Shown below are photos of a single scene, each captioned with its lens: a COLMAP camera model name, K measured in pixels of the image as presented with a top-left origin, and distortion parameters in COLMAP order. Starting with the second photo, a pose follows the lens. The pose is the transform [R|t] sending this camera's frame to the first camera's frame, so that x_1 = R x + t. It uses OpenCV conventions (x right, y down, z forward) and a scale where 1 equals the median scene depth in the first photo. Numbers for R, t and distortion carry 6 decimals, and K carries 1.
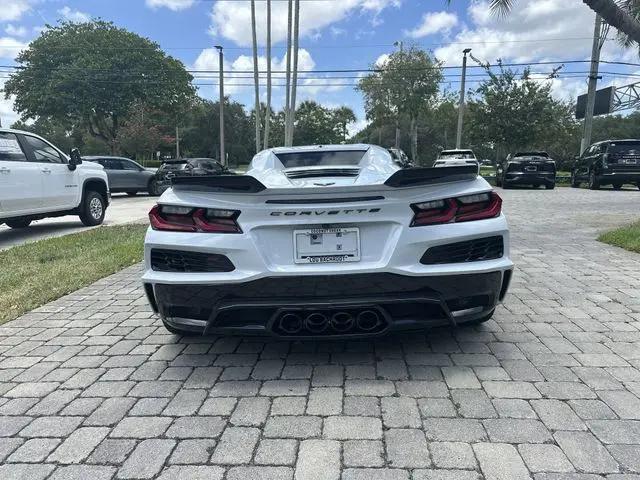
lens RADIAL K [[452.3, 0, 320.2], [0, 452.3, 235.8], [0, 0, 1]] dist [0.036974, -0.047860]
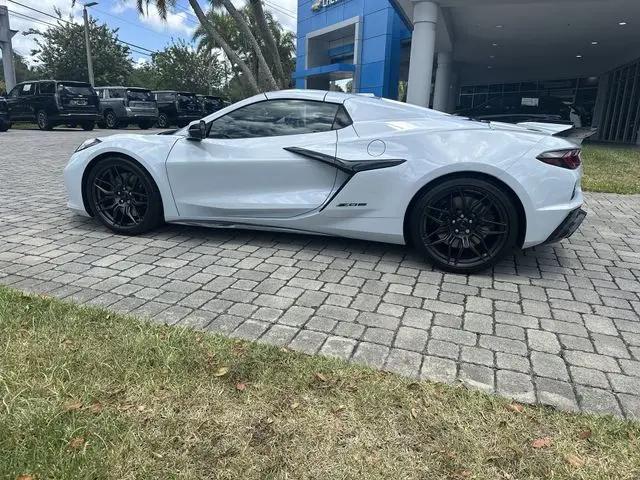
lens RADIAL K [[452.3, 0, 320.7], [0, 452.3, 230.0], [0, 0, 1]] dist [0.036974, -0.047860]
pose [[0.261126, -0.228322, 0.937914, -1.641925], [0.116793, 0.971959, 0.204094, -0.175726], [-0.958213, 0.056248, 0.280470, 1.211510]]
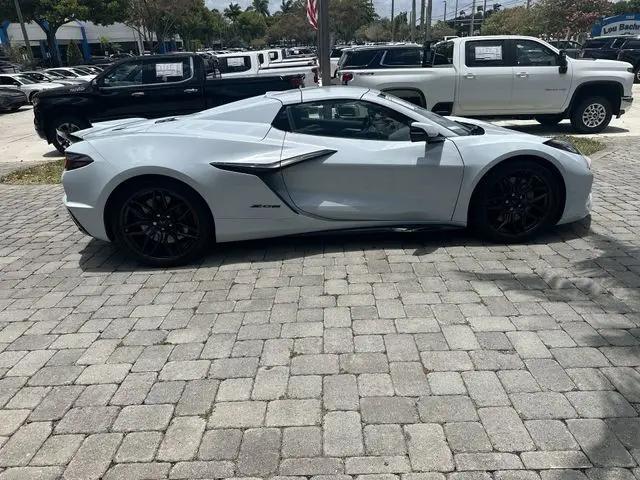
lens RADIAL K [[452.3, 0, 319.0], [0, 452.3, 236.6], [0, 0, 1]] dist [0.036974, -0.047860]
pose [[0.062967, 0.371032, -0.926483, 1.698417], [-0.113518, 0.924963, 0.362708, -0.423723], [0.991539, 0.082334, 0.100361, 1.525834]]
